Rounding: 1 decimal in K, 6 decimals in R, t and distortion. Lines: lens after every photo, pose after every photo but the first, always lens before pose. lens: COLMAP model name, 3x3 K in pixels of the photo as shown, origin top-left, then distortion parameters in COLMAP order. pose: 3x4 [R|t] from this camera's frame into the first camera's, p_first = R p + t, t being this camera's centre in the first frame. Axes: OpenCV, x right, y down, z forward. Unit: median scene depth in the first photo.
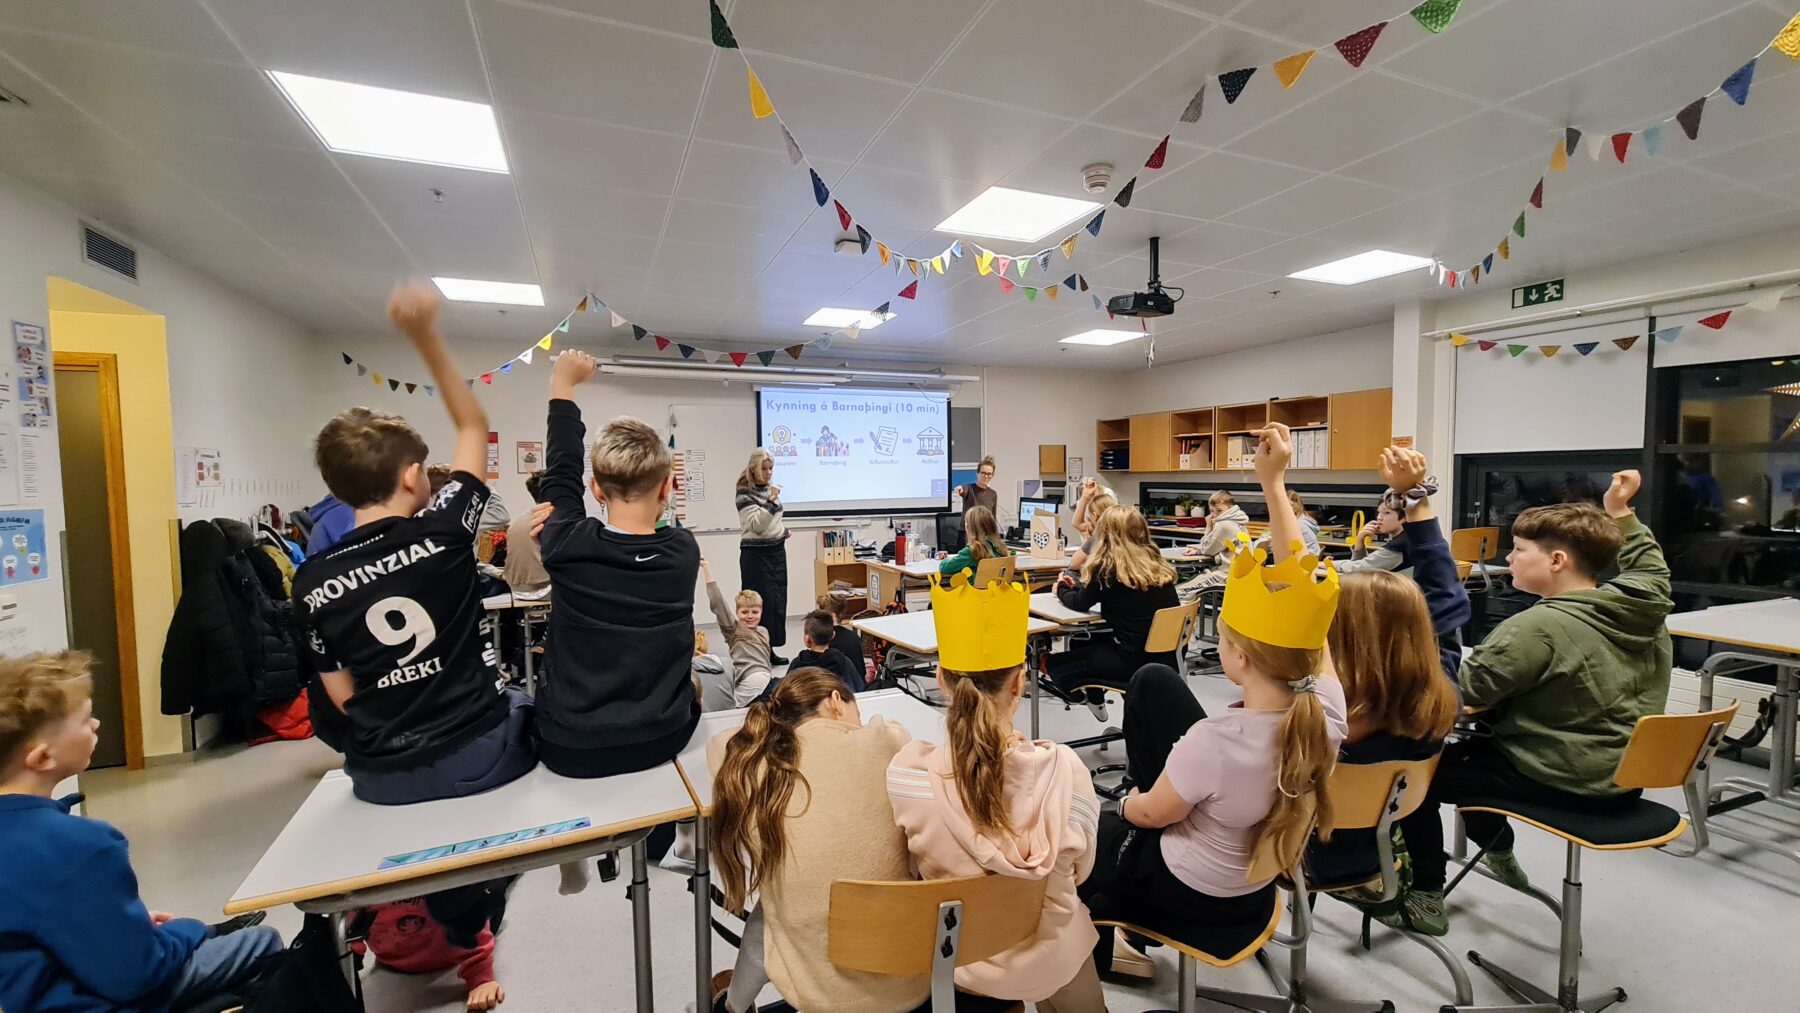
lens RADIAL K [[731.9, 0, 898.2], [0, 731.9, 517.8], [0, 0, 1]] dist [-0.011850, 0.002133]
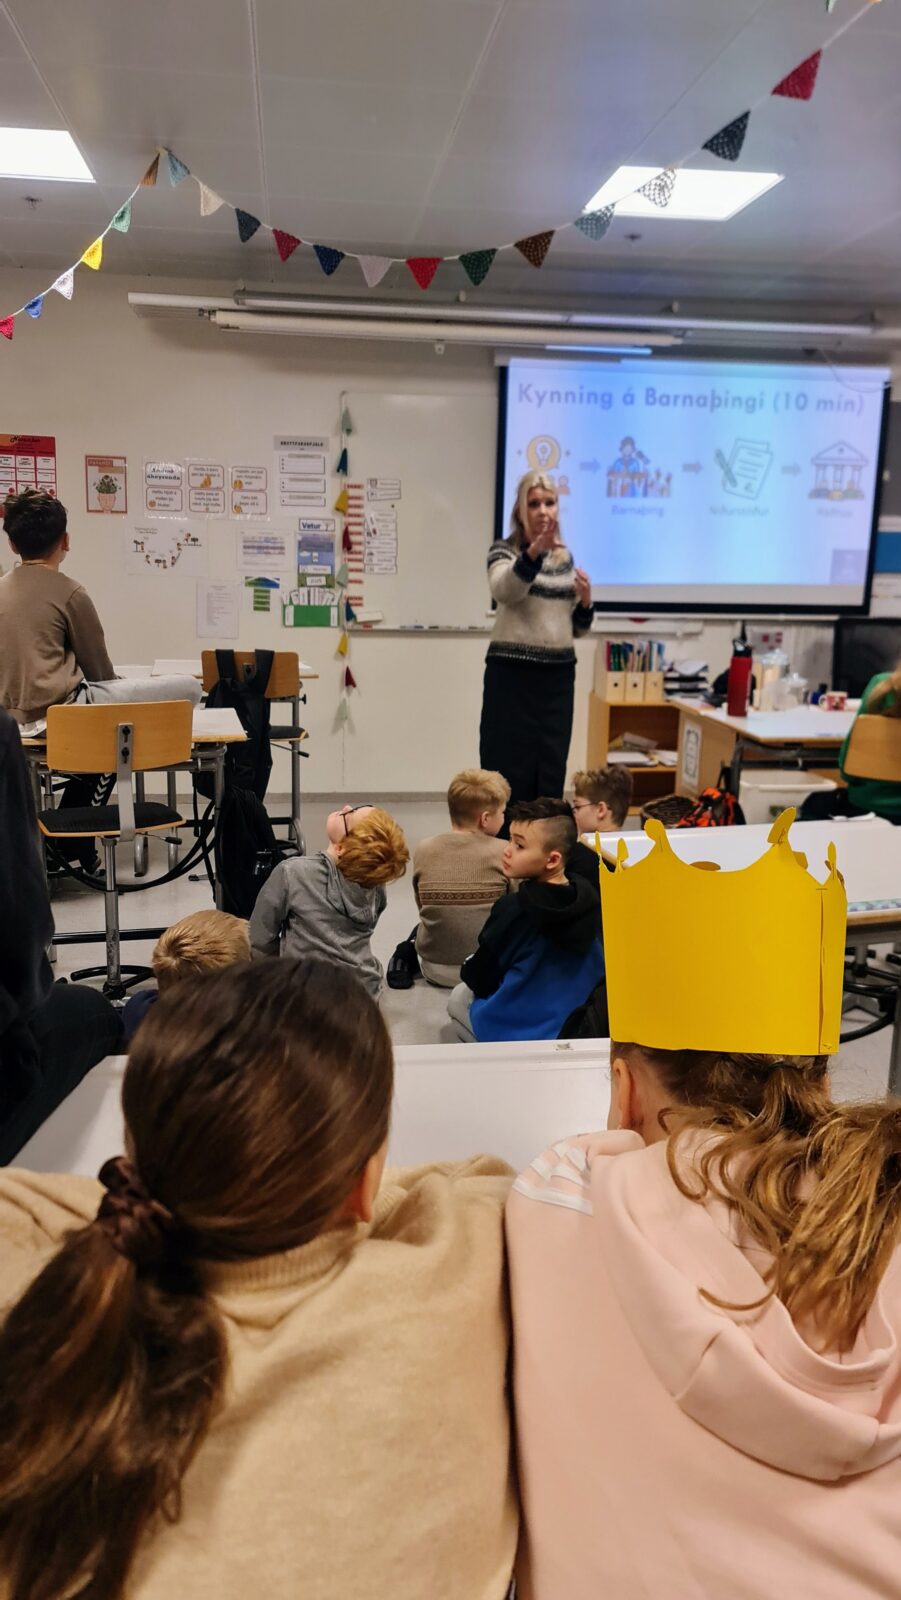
lens RADIAL K [[1167.0, 0, 448.2], [0, 1167.0, 805.9], [0, 0, 1]] dist [0.057668, -0.033969]
pose [[0.959976, 0.091893, -0.264578, 0.023789], [-0.048626, 0.984981, 0.165671, 0.001040], [0.275828, -0.146175, 0.950027, 0.133849]]
